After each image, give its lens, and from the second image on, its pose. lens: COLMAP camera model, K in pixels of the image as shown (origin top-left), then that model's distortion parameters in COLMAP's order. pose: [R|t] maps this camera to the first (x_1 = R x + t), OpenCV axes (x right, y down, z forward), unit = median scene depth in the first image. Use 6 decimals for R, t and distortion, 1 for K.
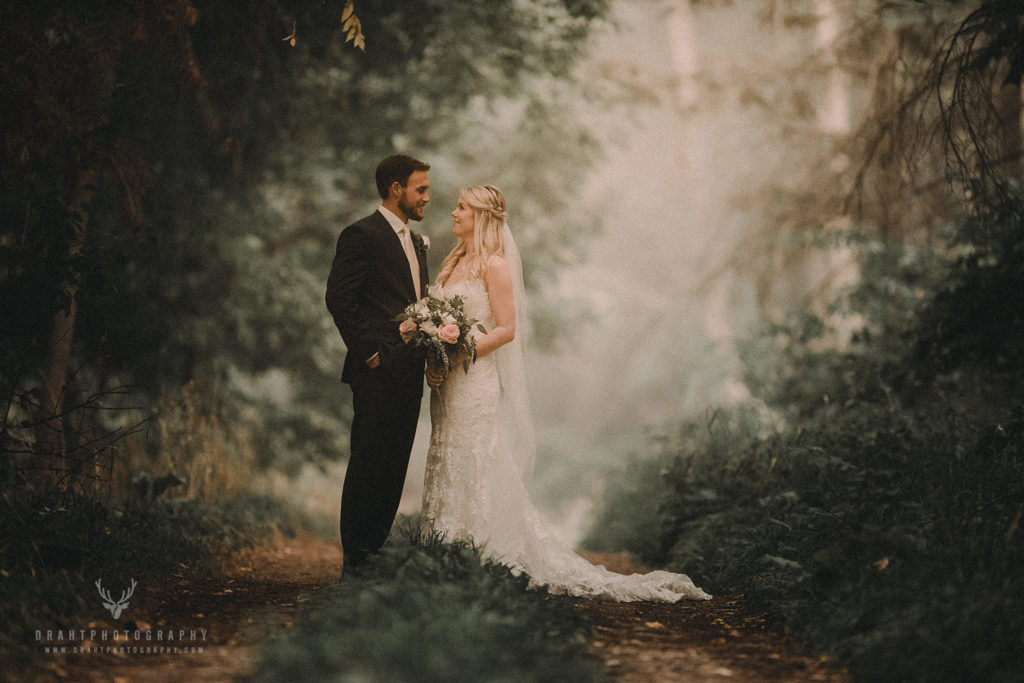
lens RADIAL K [[5890.9, 0, 281.4], [0, 5890.9, 341.7], [0, 0, 1]] dist [-3.462795, 10.763416]
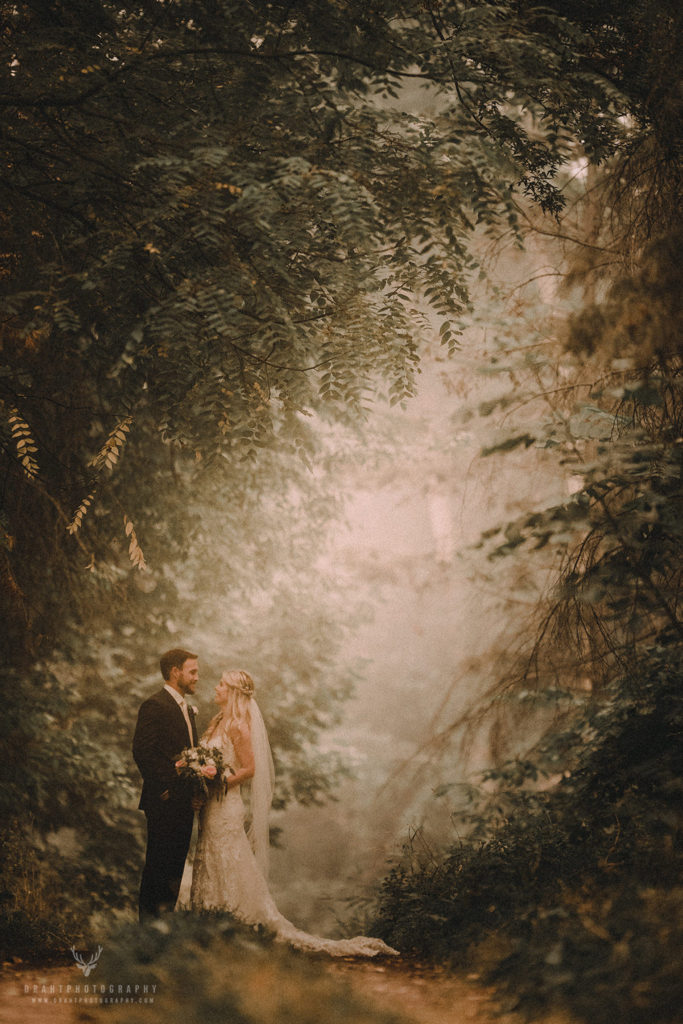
lens RADIAL K [[5873.5, 0, 341.5], [0, 5873.5, 512.0], [0, 0, 1]] dist [1.355779, 8.630453]
pose [[0.998409, -0.026394, 0.049834, -0.005385], [0.028854, 0.998367, -0.049301, 0.003331], [-0.048451, 0.050660, 0.997540, -0.242386]]
